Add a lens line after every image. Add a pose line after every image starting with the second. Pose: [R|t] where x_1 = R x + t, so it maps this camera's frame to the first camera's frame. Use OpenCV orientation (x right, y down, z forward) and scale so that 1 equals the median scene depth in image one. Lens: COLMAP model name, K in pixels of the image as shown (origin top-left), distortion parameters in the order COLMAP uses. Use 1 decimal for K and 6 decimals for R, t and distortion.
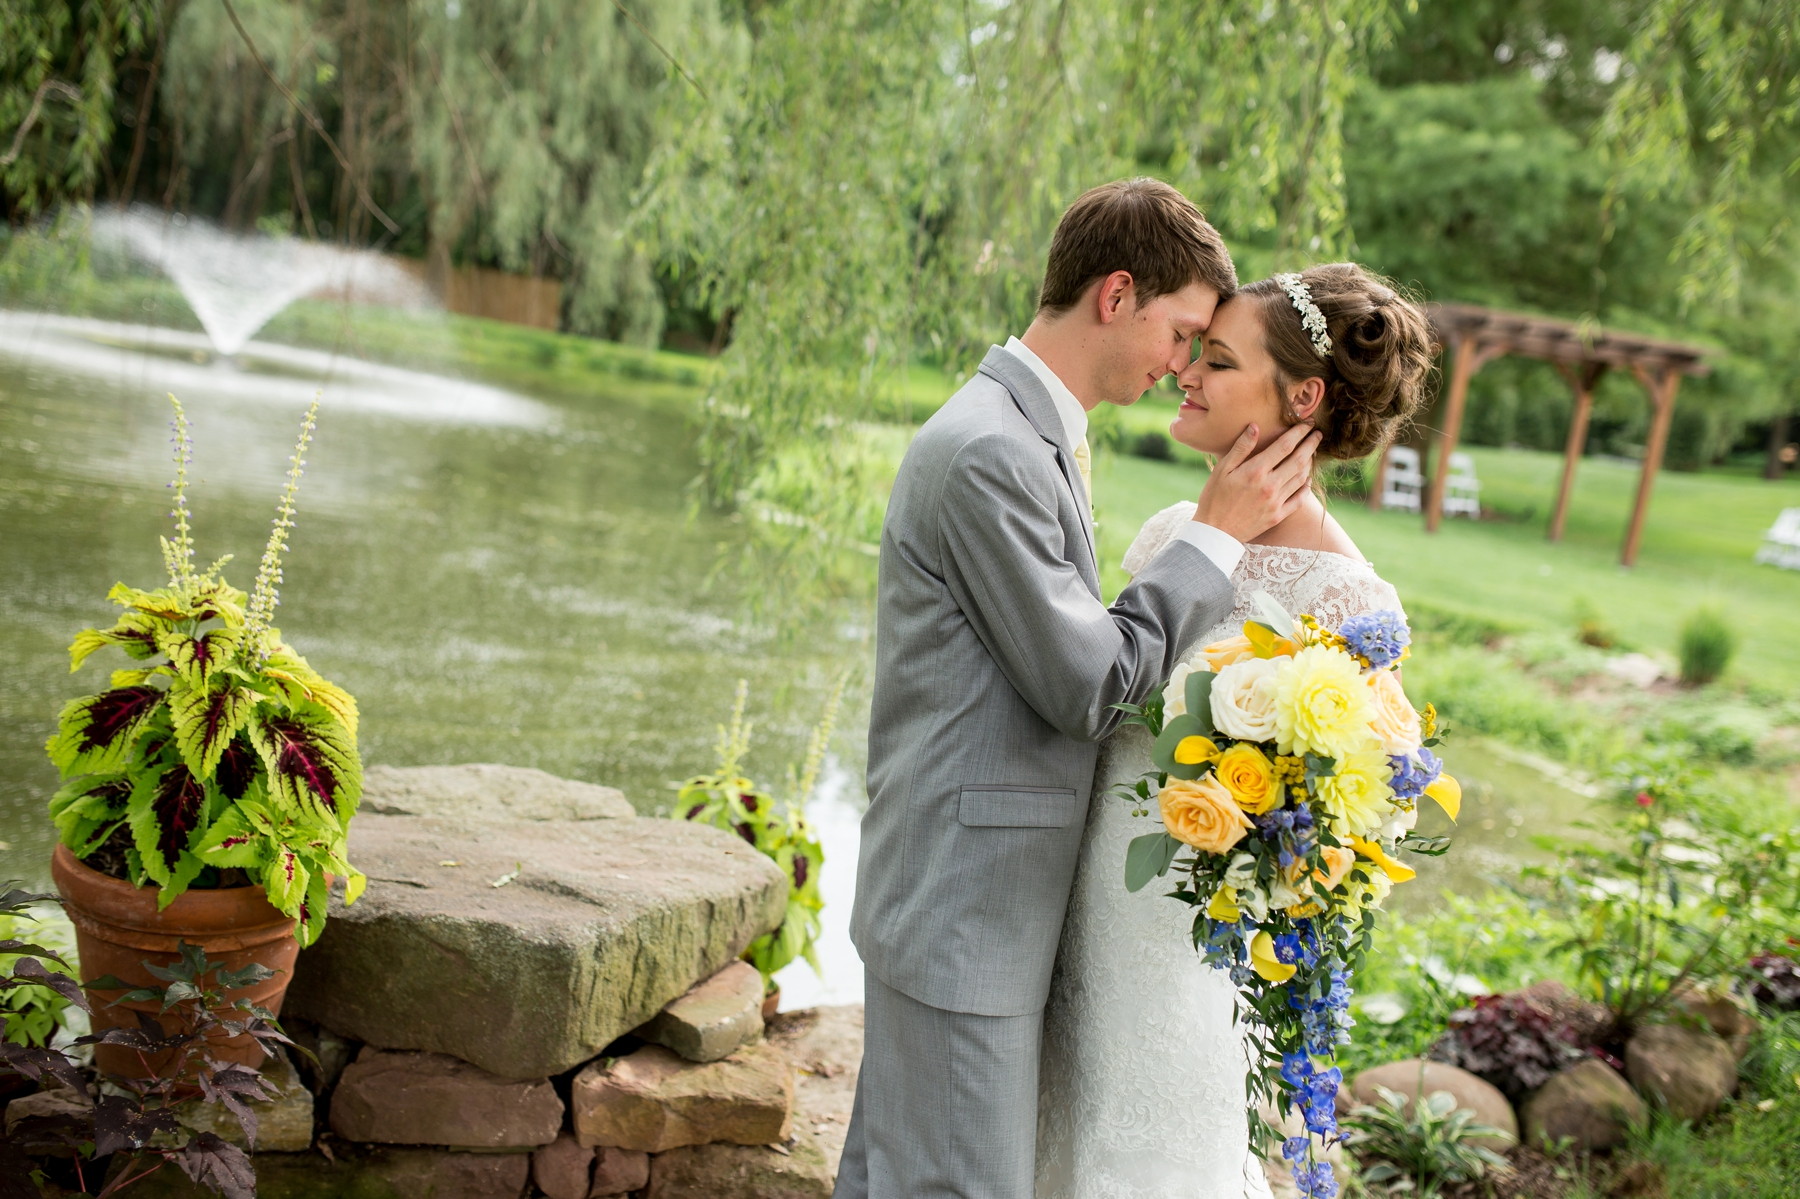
lens RADIAL K [[1745.6, 0, 877.4], [0, 1745.6, 596.8], [0, 0, 1]] dist [-0.087717, 0.174291]
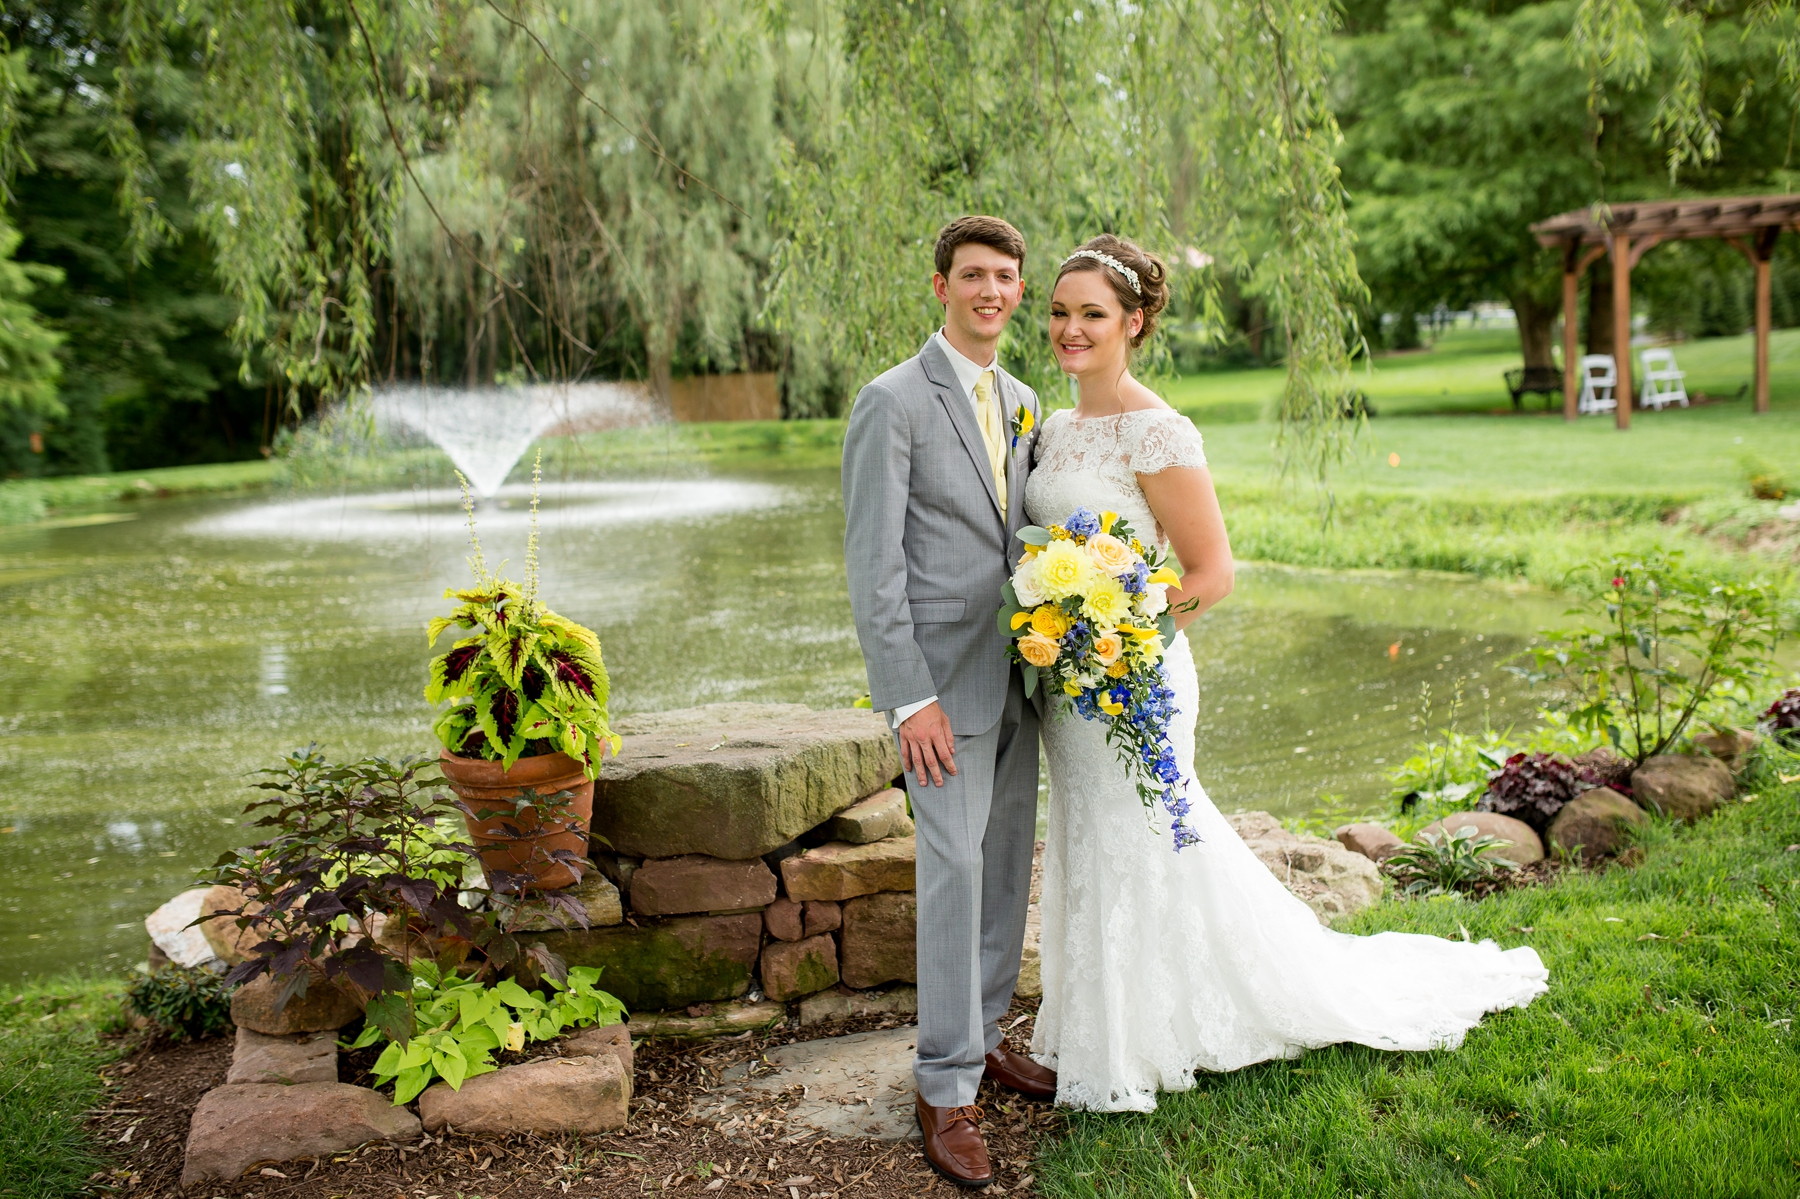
lens RADIAL K [[1745.6, 0, 877.4], [0, 1745.6, 596.8], [0, 0, 1]] dist [-0.087717, 0.174291]
pose [[0.968975, -0.194454, -0.152560, 0.183503], [0.190230, 0.980843, -0.041953, 0.126093], [0.157796, 0.011630, 0.987403, -0.498424]]
